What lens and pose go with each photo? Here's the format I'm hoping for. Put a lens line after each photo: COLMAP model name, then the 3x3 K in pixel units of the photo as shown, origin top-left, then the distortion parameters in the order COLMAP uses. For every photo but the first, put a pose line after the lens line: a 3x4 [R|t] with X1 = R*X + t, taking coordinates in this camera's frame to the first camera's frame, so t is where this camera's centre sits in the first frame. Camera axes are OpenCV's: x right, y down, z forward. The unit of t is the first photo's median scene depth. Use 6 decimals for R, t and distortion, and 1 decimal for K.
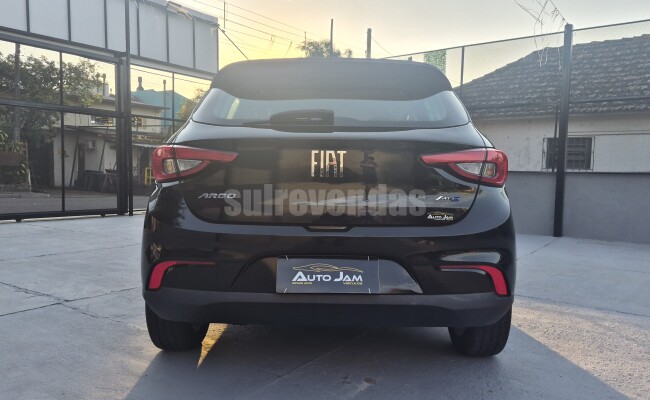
lens RADIAL K [[488.9, 0, 325.0], [0, 488.9, 200.0], [0, 0, 1]] dist [0.040358, -0.003606]
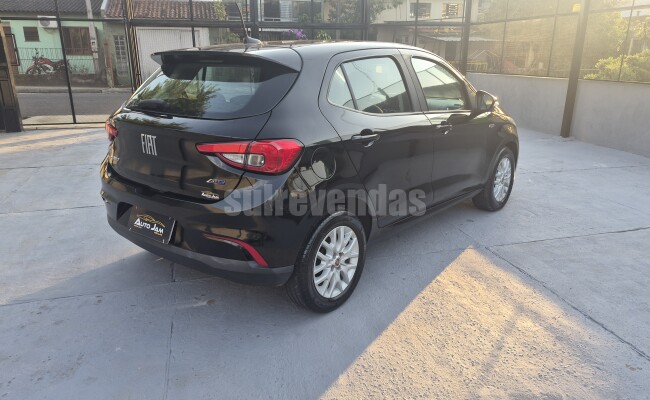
lens RADIAL K [[488.9, 0, 325.0], [0, 488.9, 200.0], [0, 0, 1]] dist [0.040358, -0.003606]
pose [[0.772539, 0.159127, -0.614704, 1.153437], [-0.013265, 0.971922, 0.234929, -0.235230], [0.634828, -0.173338, 0.752959, 0.233863]]
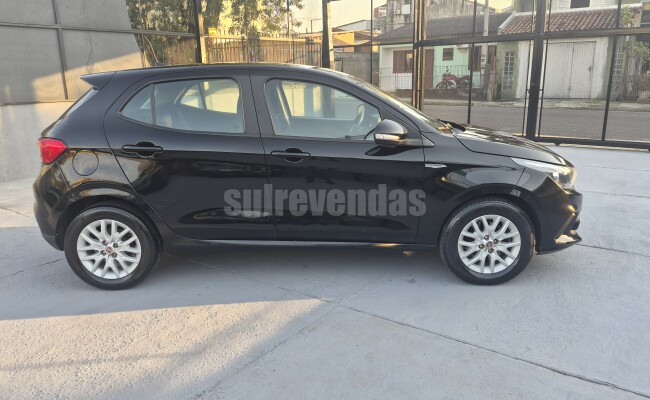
lens RADIAL K [[488.9, 0, 325.0], [0, 488.9, 200.0], [0, 0, 1]] dist [0.040358, -0.003606]
pose [[0.021074, 0.232086, -0.972467, 1.886883], [-0.036845, 0.972202, 0.231225, -0.304609], [0.999099, 0.030957, 0.029040, 1.830456]]
